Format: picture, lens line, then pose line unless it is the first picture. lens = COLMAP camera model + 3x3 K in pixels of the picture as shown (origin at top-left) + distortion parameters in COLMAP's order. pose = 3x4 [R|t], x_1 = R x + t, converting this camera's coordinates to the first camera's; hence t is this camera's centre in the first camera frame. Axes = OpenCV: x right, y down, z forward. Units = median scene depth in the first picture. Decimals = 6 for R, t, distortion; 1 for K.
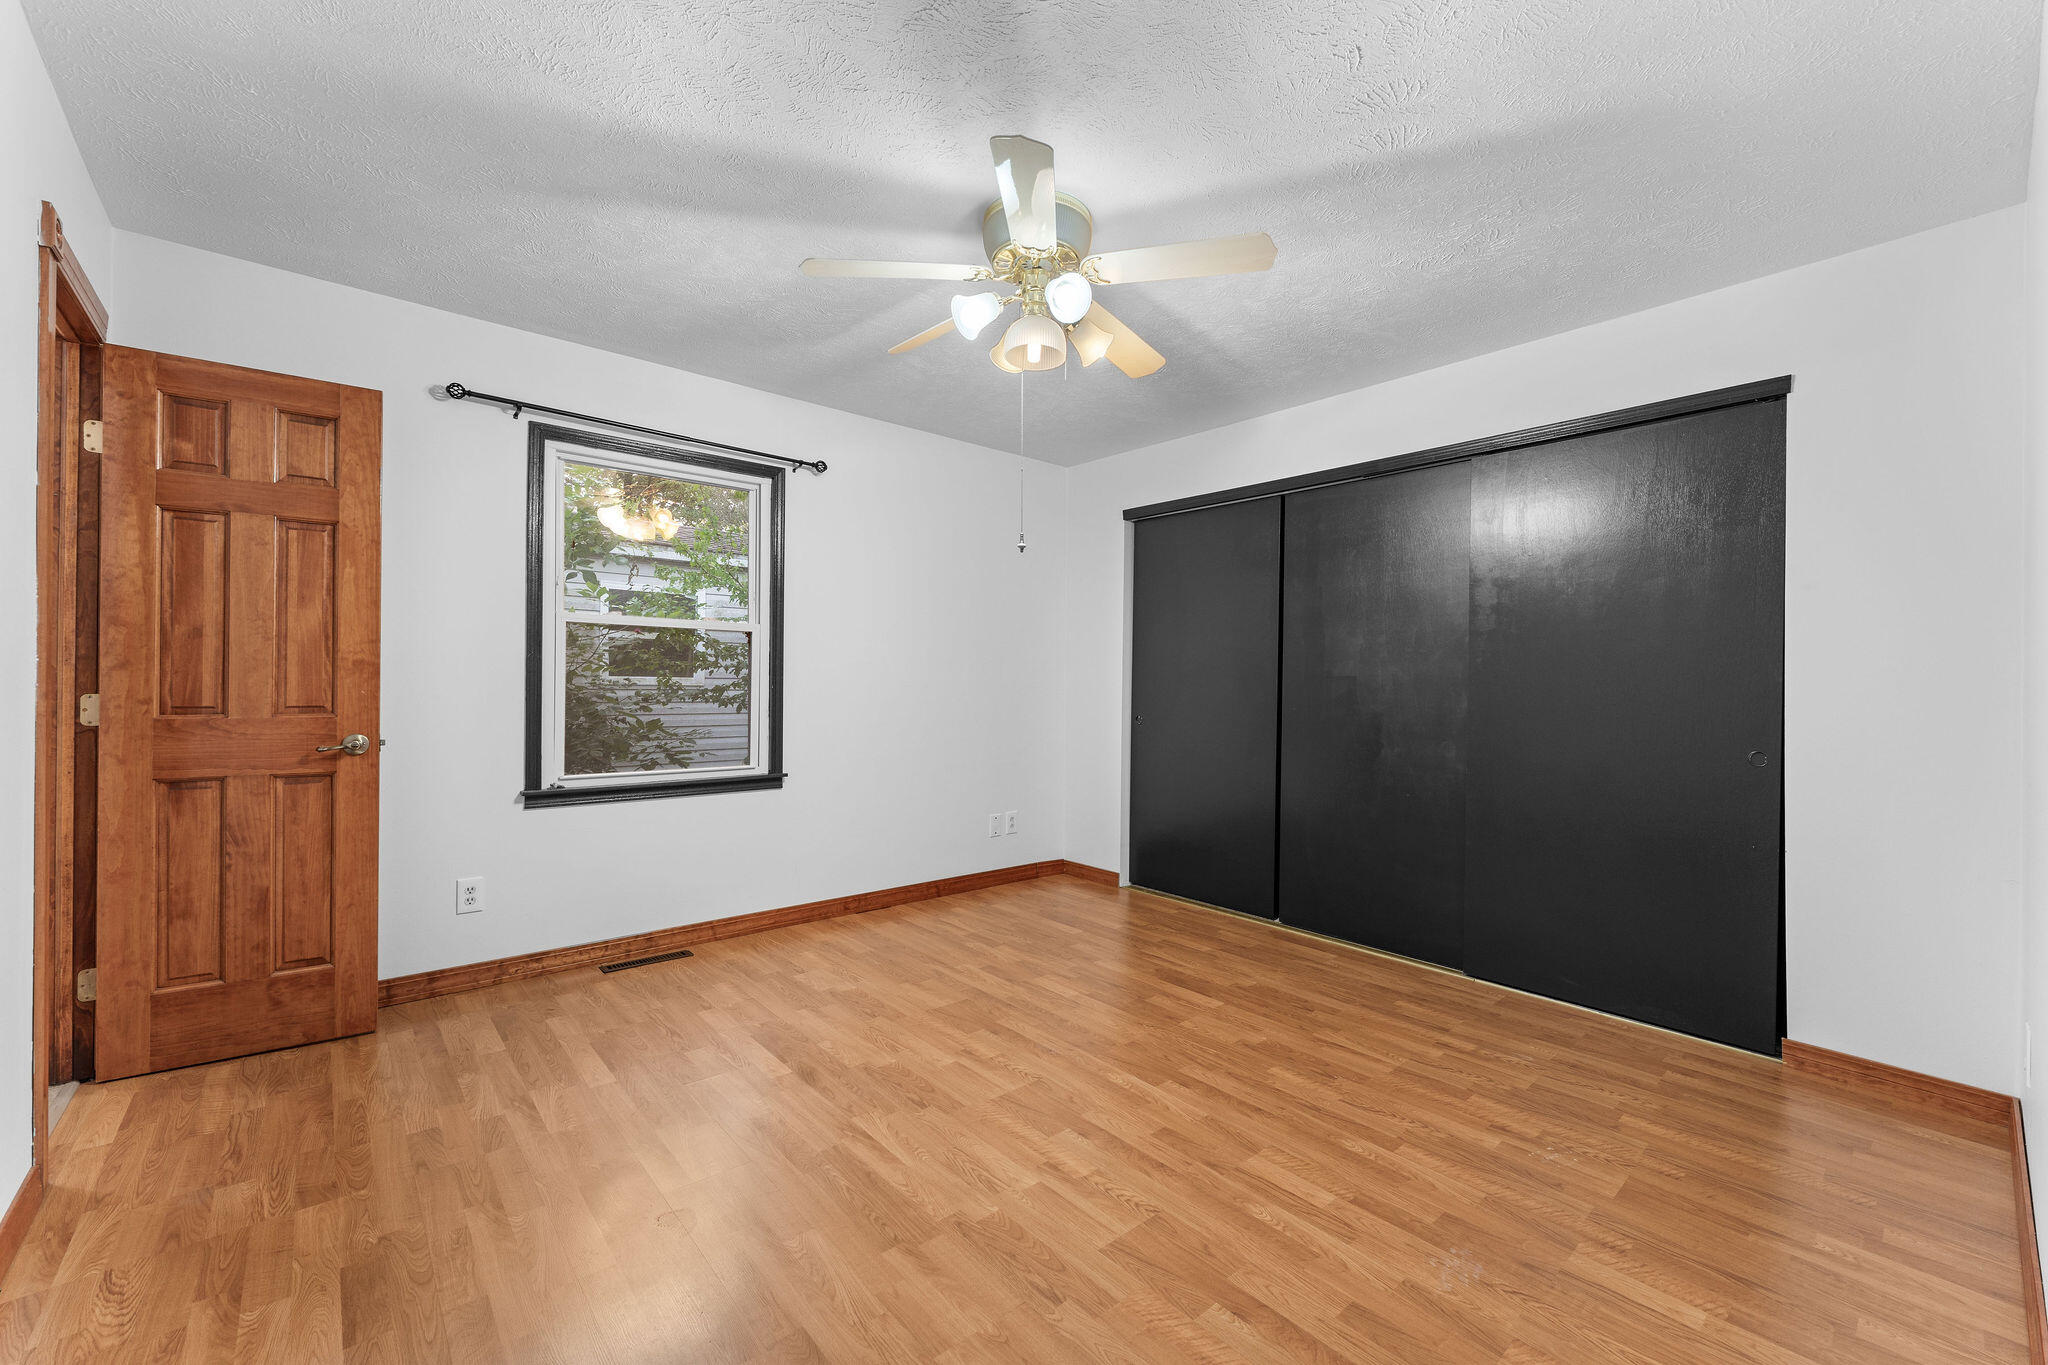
lens RADIAL K [[813.2, 0, 1024.9], [0, 813.2, 684.3], [0, 0, 1]] dist [0.000538, -0.000005]
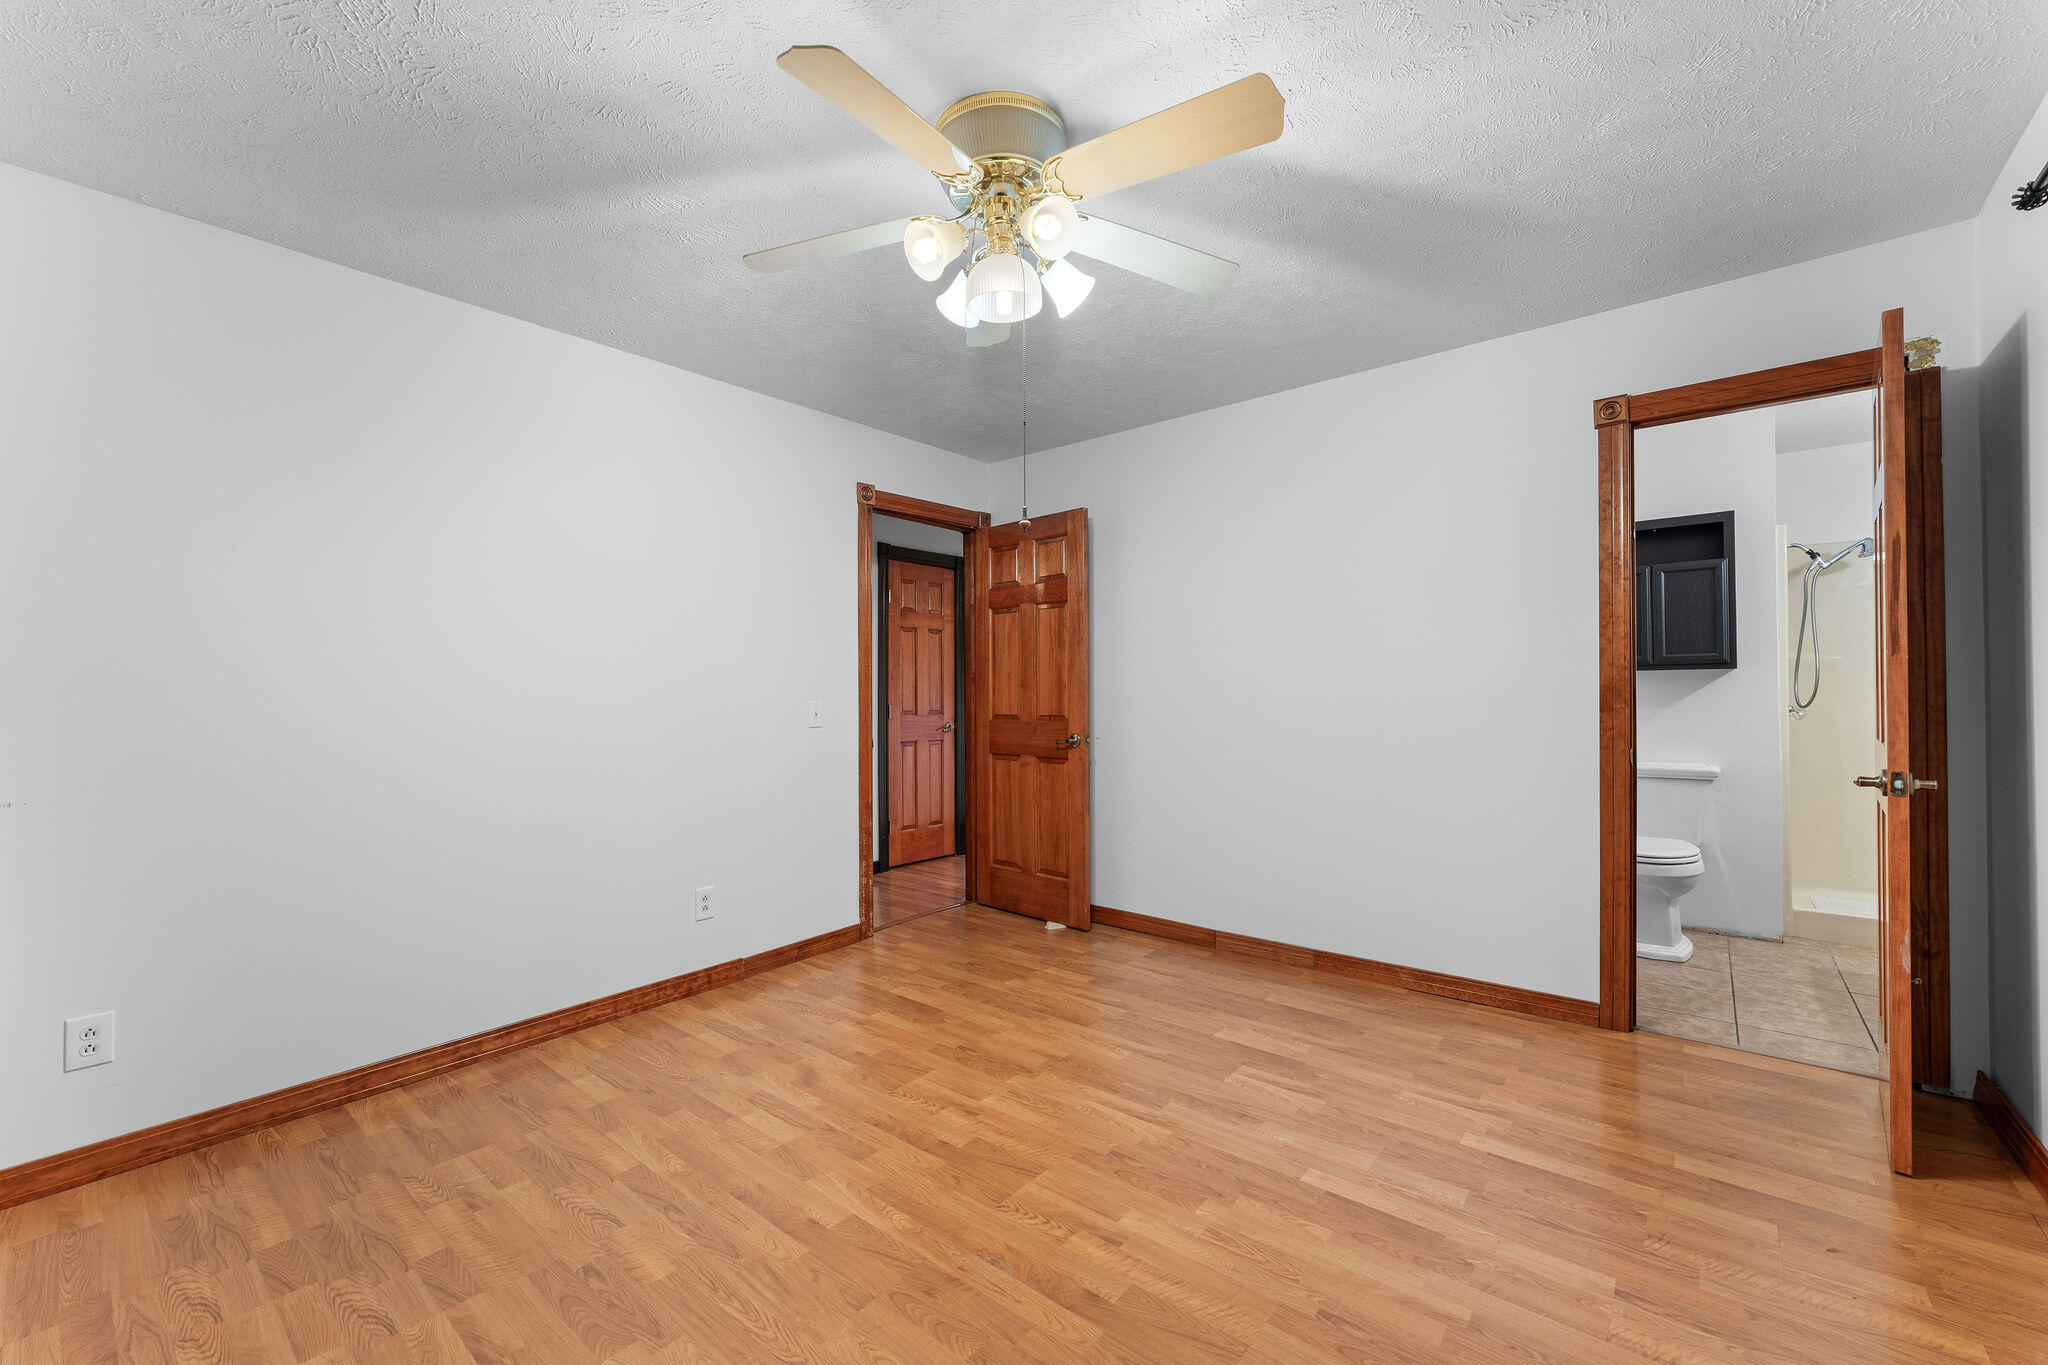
lens RADIAL K [[813.2, 0, 1024.8], [0, 813.2, 688.6], [0, 0, 1]] dist [0.000538, -0.000005]
pose [[-0.986701, -0.003180, -0.162514, 0.147163], [-0.001431, 0.999940, -0.010876, -0.011213], [0.162539, -0.010499, -0.986646, 2.132248]]
